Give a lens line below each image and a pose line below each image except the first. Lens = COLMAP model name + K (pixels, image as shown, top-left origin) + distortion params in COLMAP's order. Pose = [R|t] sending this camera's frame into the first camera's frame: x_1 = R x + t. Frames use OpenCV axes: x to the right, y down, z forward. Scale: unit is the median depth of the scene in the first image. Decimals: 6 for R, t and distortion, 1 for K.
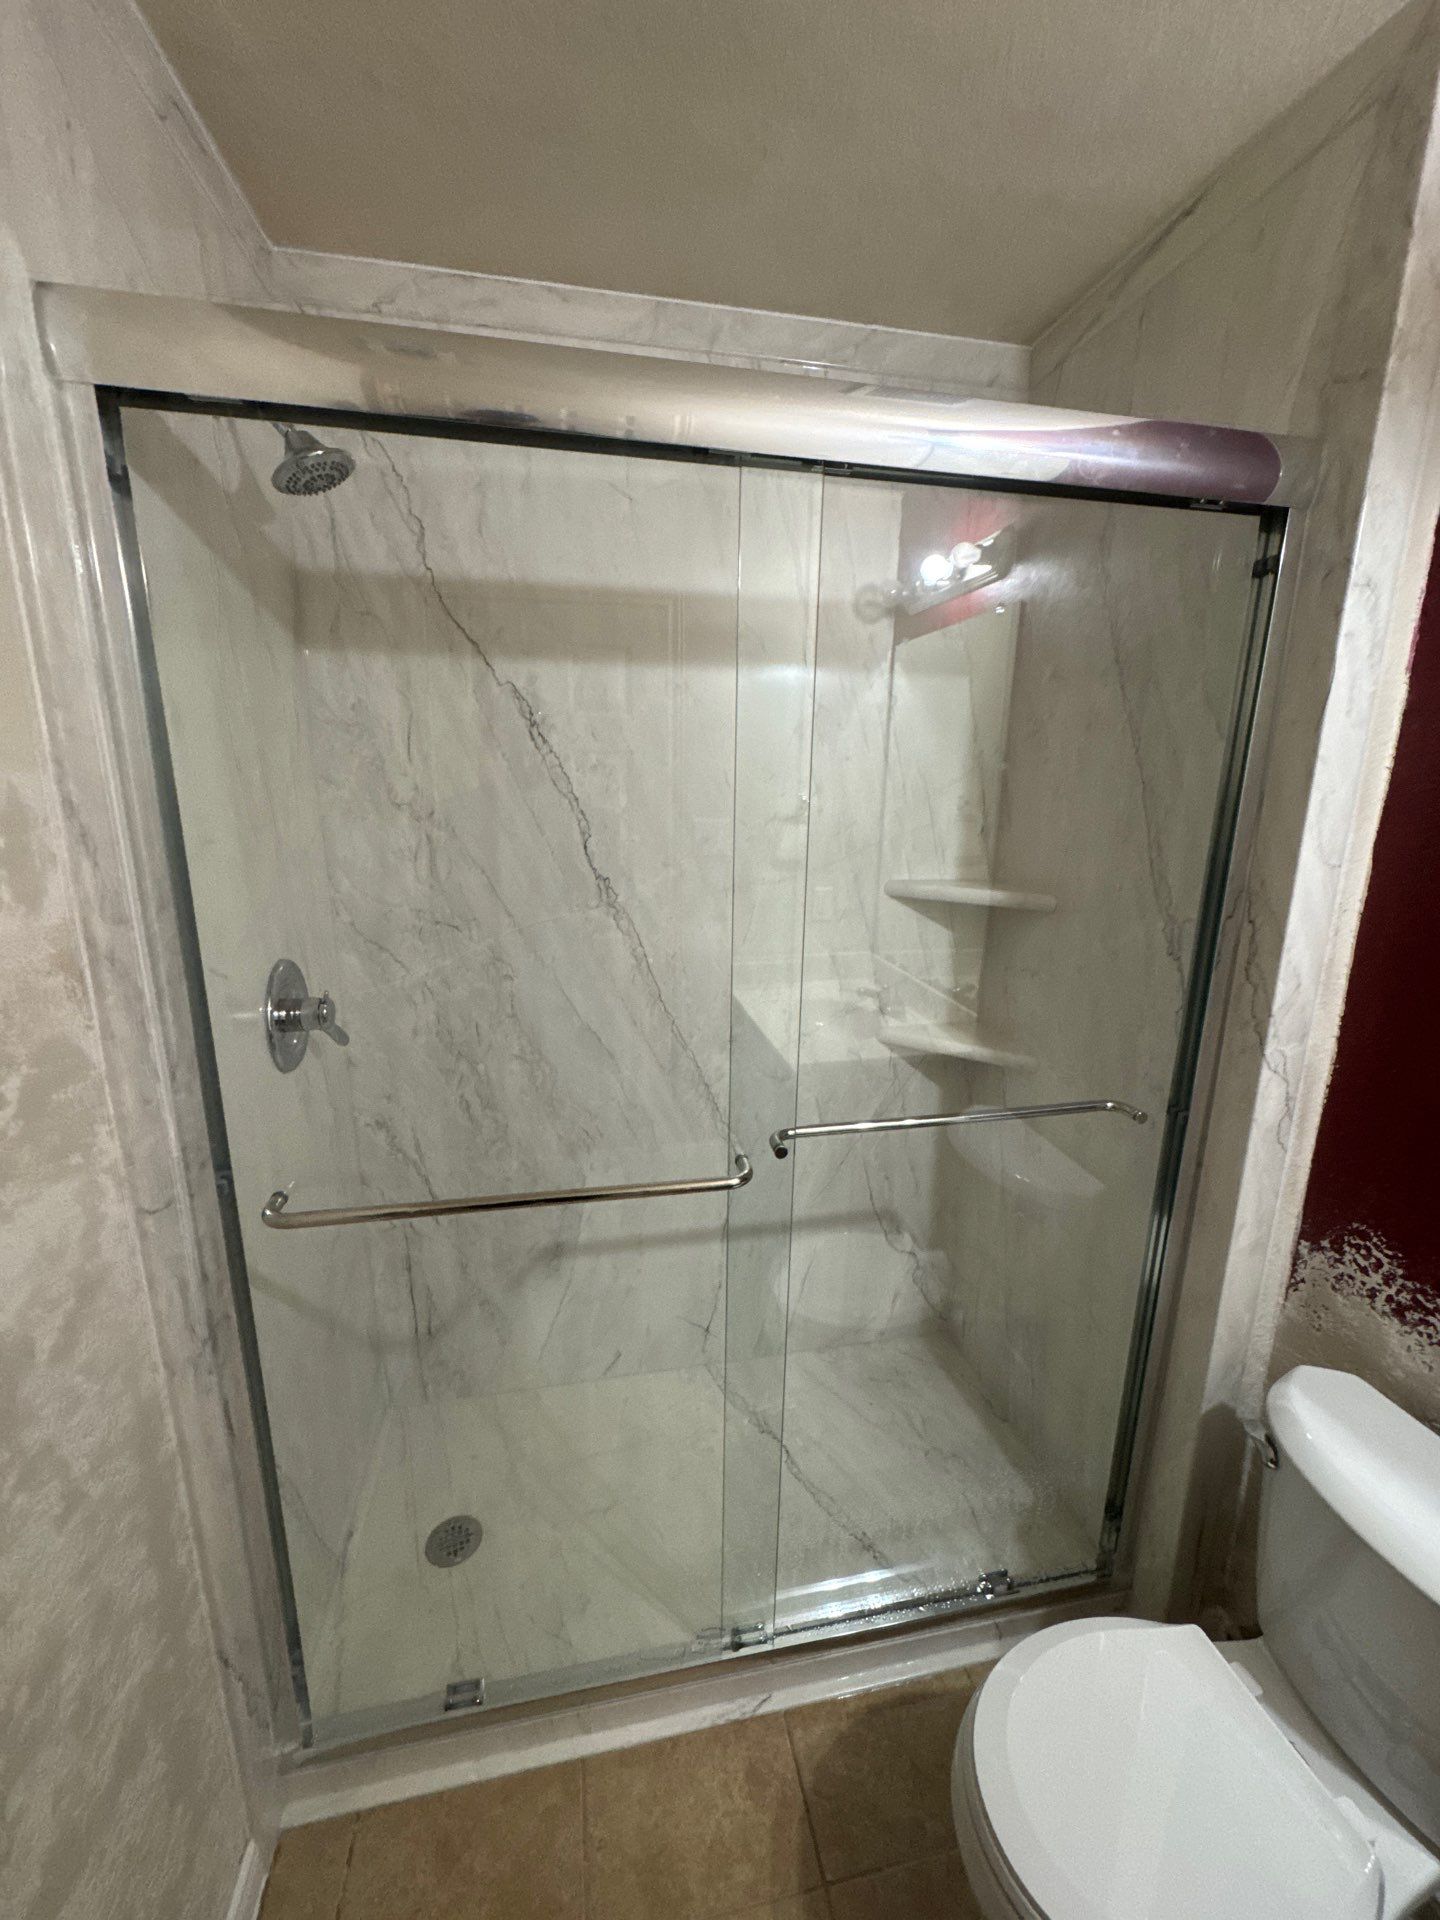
lens RADIAL K [[765.7, 0, 720.0], [0, 765.7, 960.0], [0, 0, 1]] dist [0.000126, 0.000367]
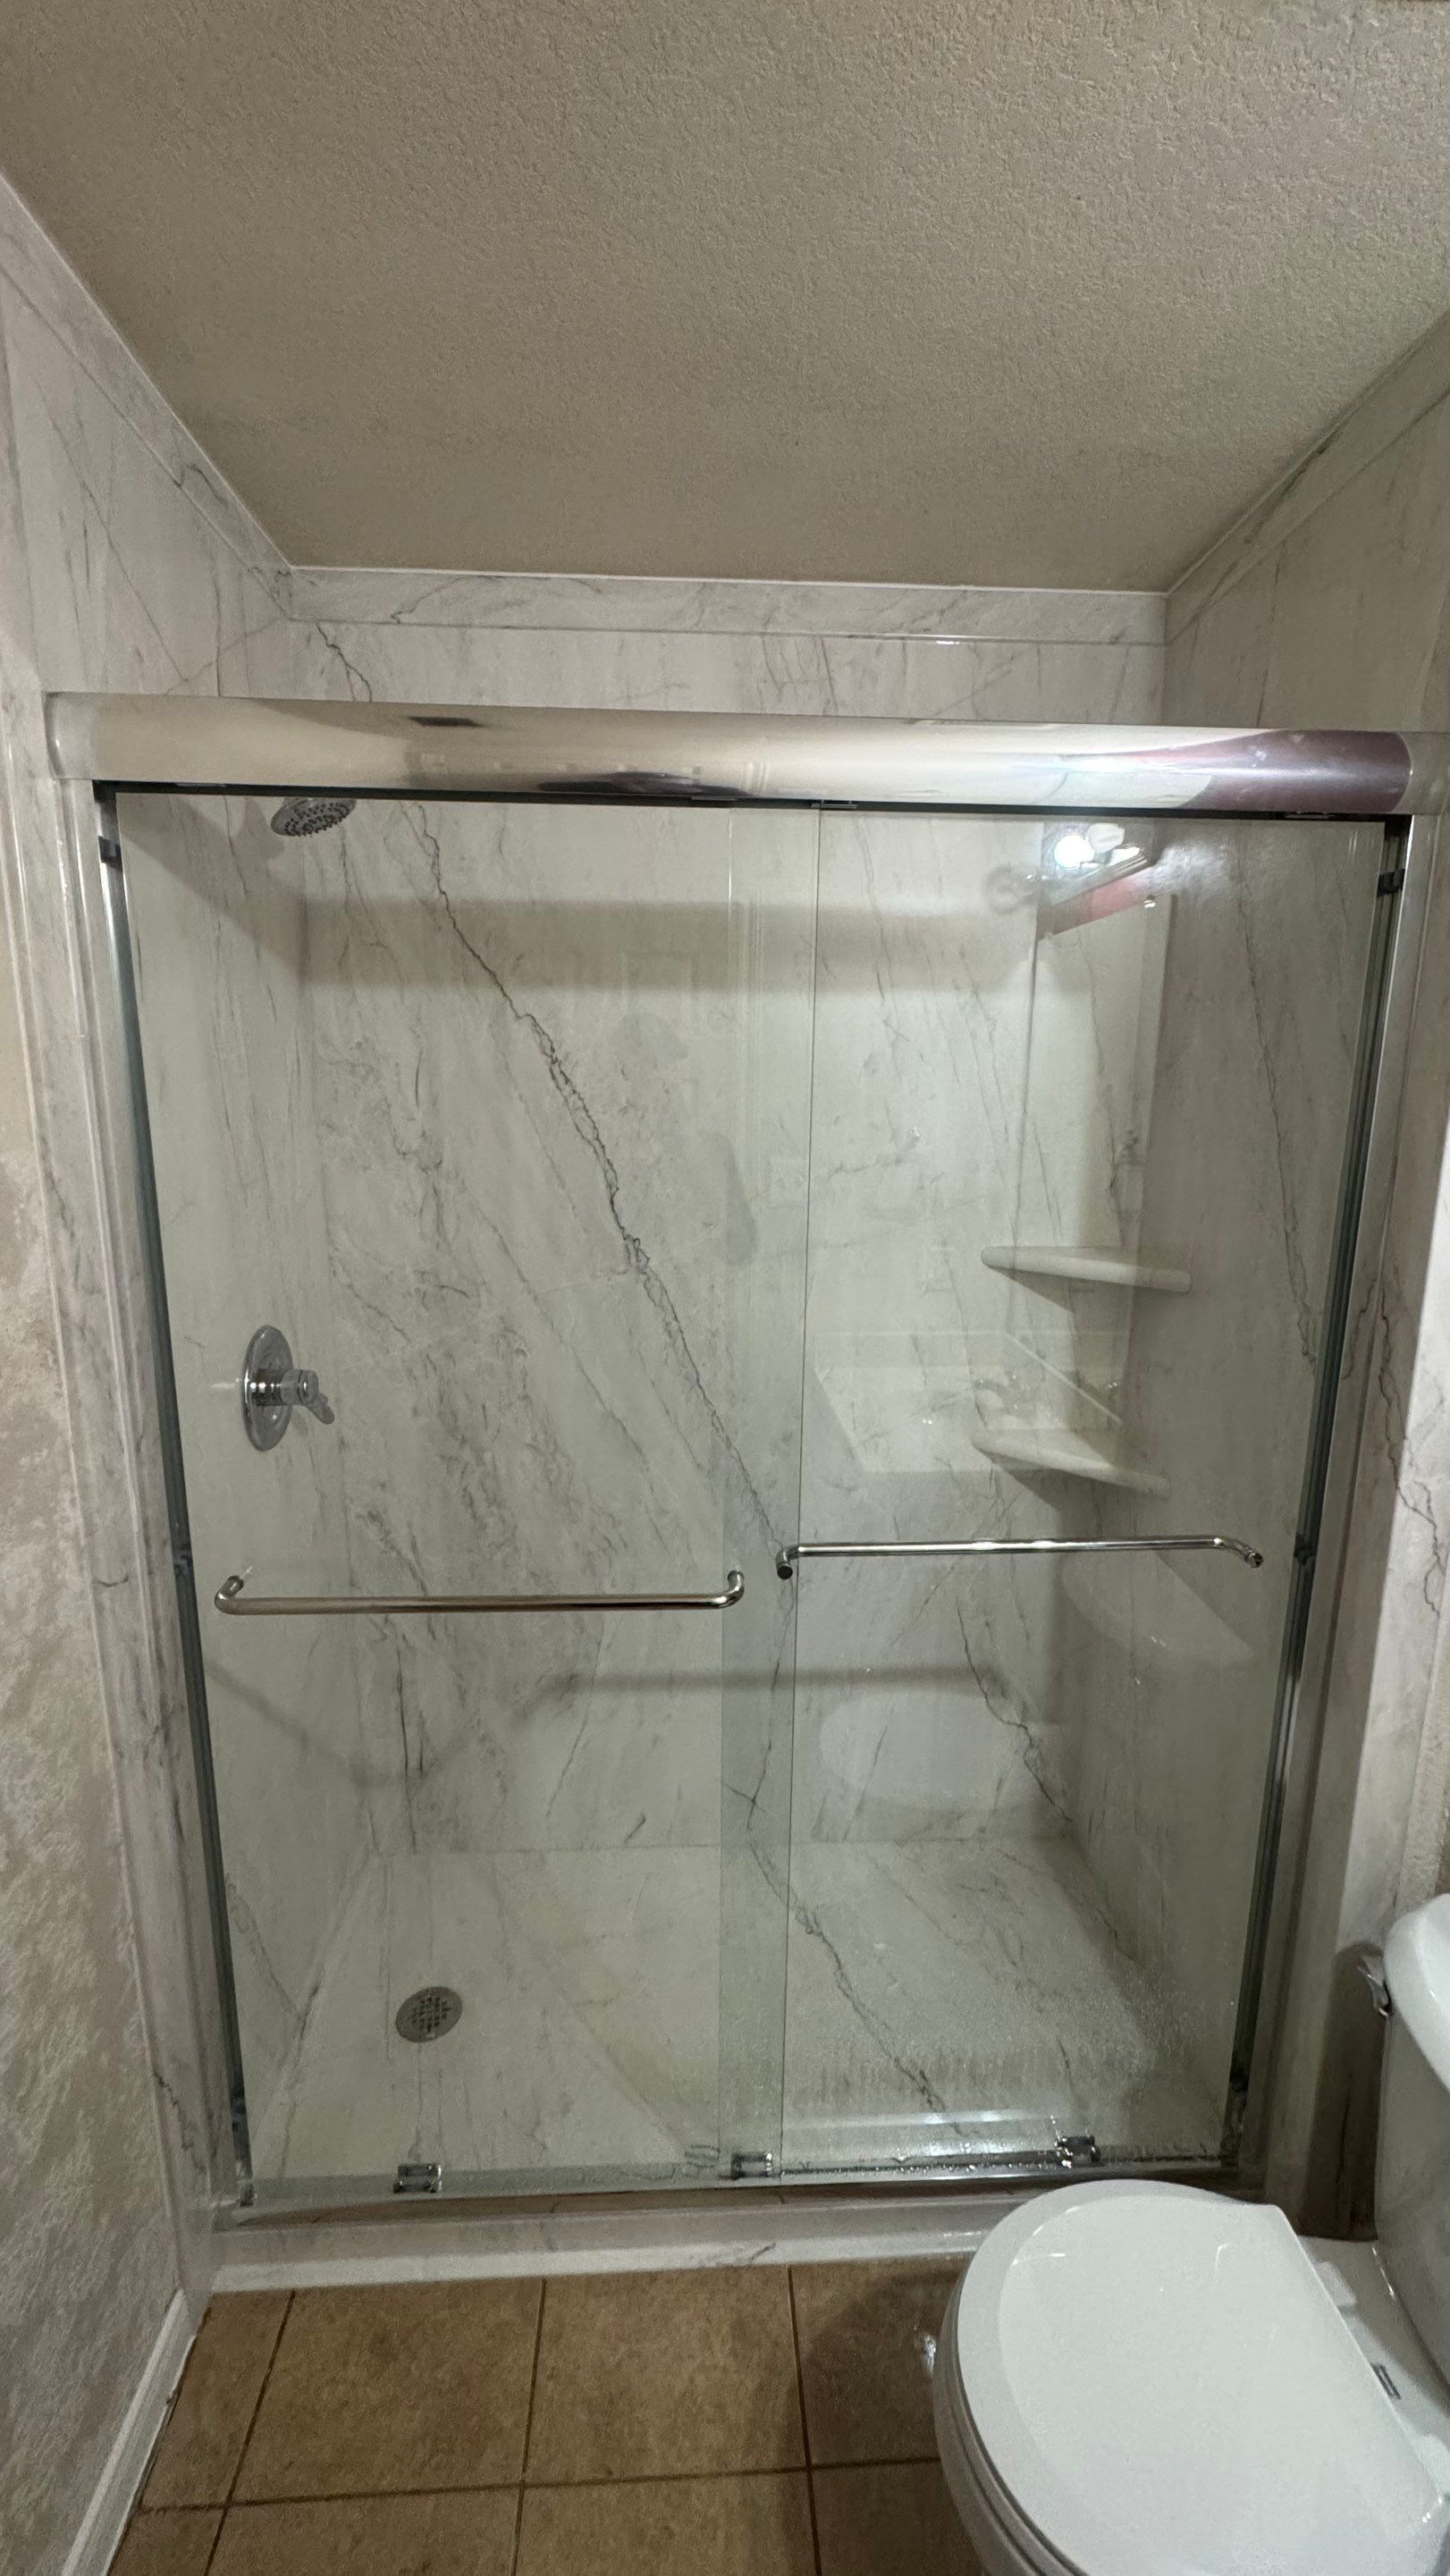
lens RADIAL K [[1031.2, 0, 725.0], [0, 1031.2, 1288.0], [0, 0, 1]] dist [0.000966, -0.000077]
pose [[0.988582, 0.025116, -0.148574, 0.144341], [-0.030769, 0.998883, -0.035873, -0.017980], [0.147507, 0.040035, 0.988250, -0.131532]]
